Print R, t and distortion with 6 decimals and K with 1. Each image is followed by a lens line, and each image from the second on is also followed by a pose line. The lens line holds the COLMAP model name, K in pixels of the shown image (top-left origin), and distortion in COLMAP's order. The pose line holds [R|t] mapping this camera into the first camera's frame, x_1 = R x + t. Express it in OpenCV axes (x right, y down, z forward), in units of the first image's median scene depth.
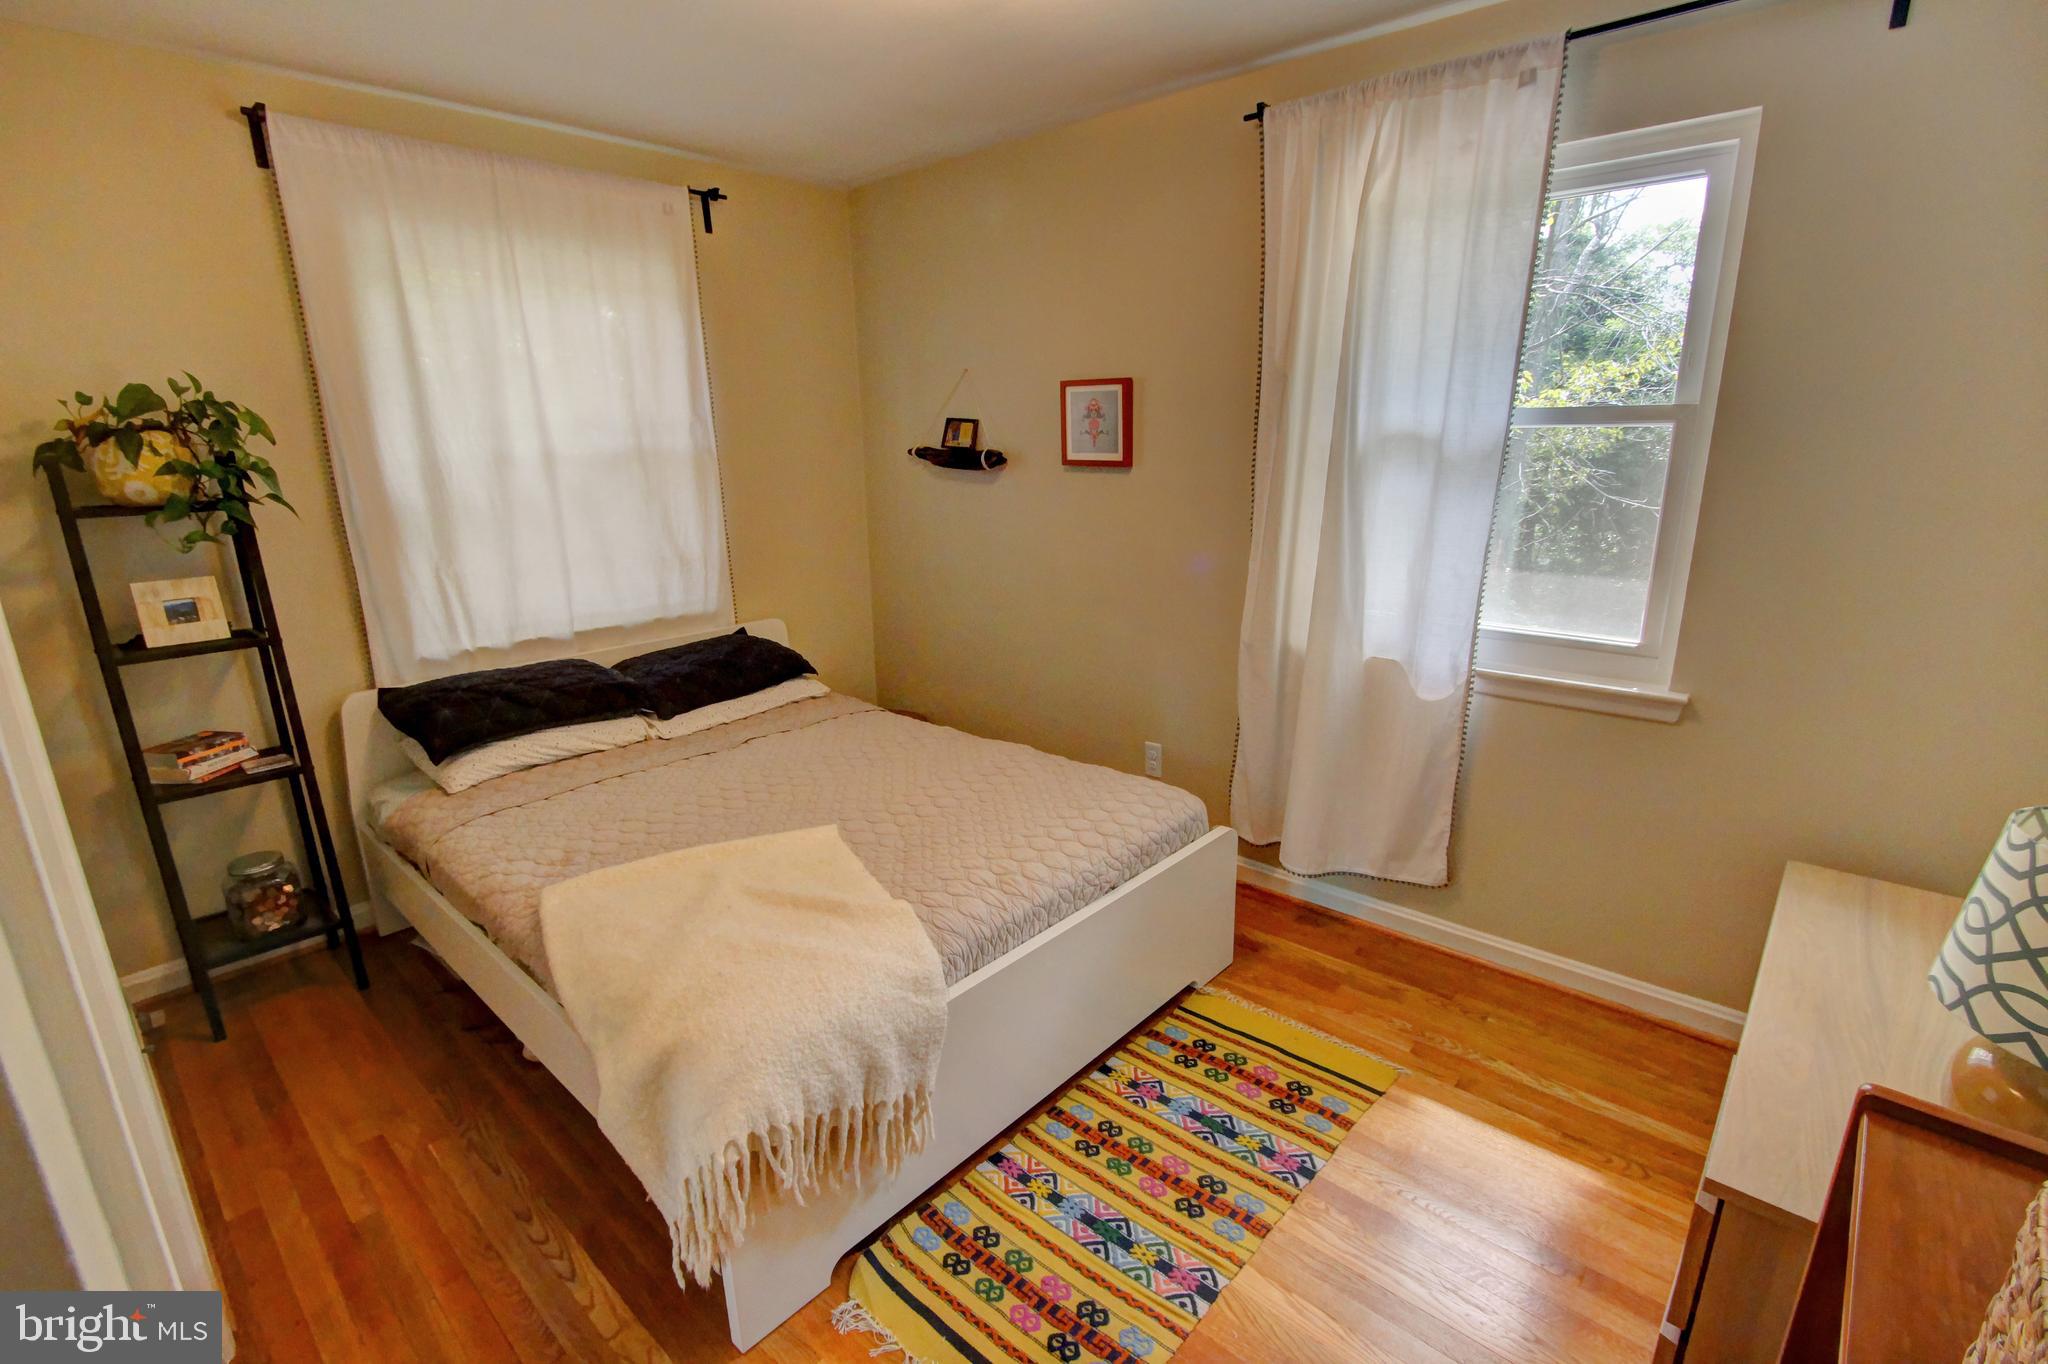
lens RADIAL K [[947.3, 0, 1023.2], [0, 947.3, 692.2], [0, 0, 1]] dist [-0.020929, 0.004093]
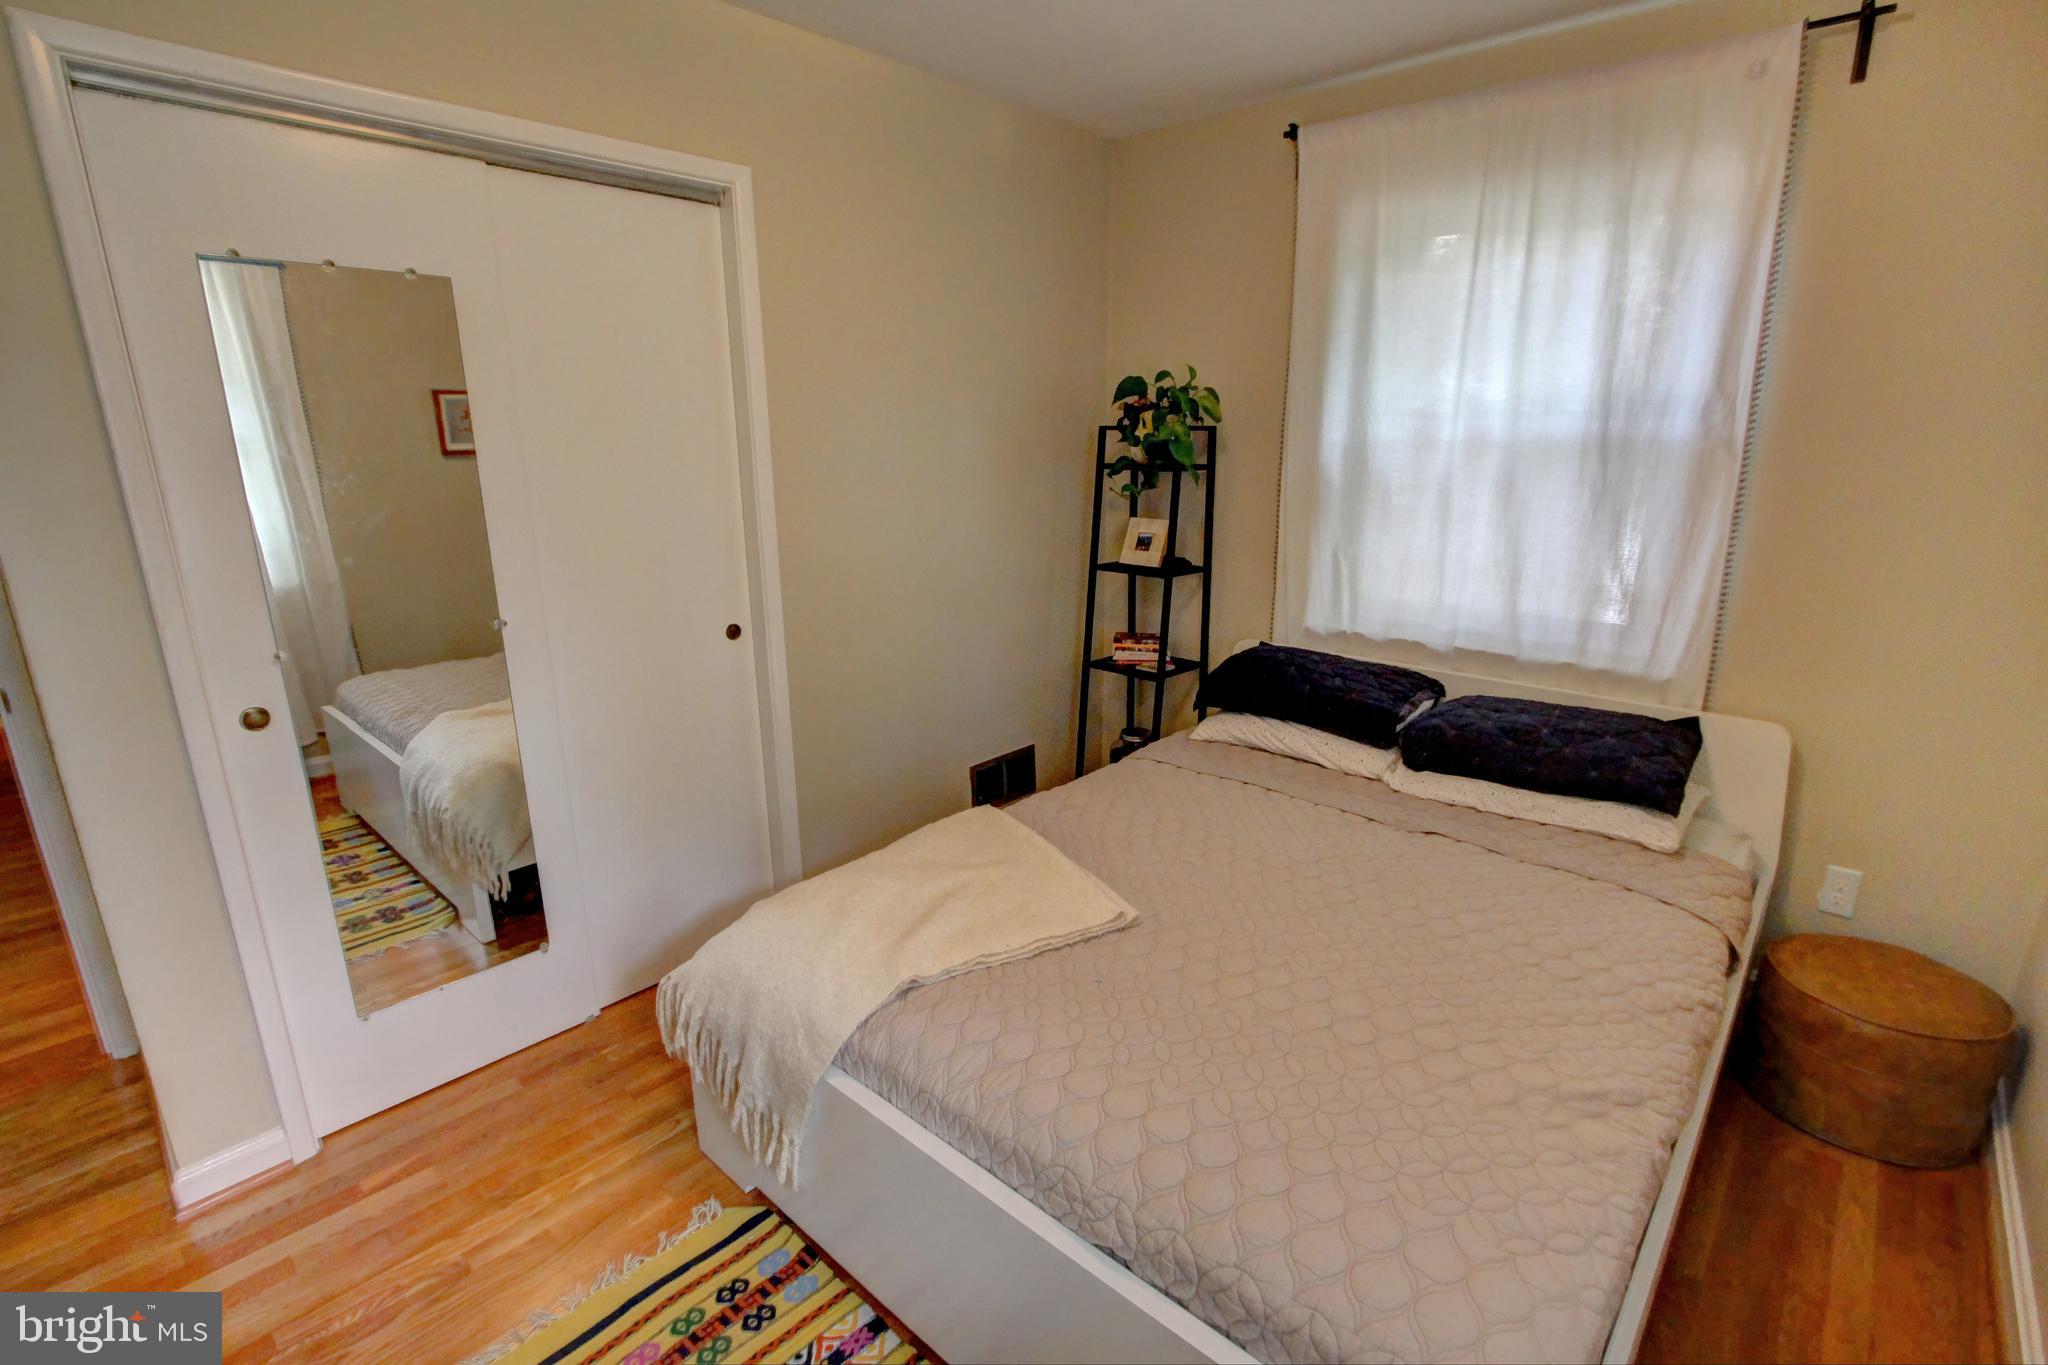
lens RADIAL K [[947.3, 0, 1023.2], [0, 947.3, 692.7], [0, 0, 1]] dist [-0.020929, 0.004093]
pose [[-0.002334, 0.283916, -0.958846, 0.443938], [-0.262383, 0.925080, 0.274557, -0.194778], [0.964961, 0.252226, 0.072336, 0.703241]]
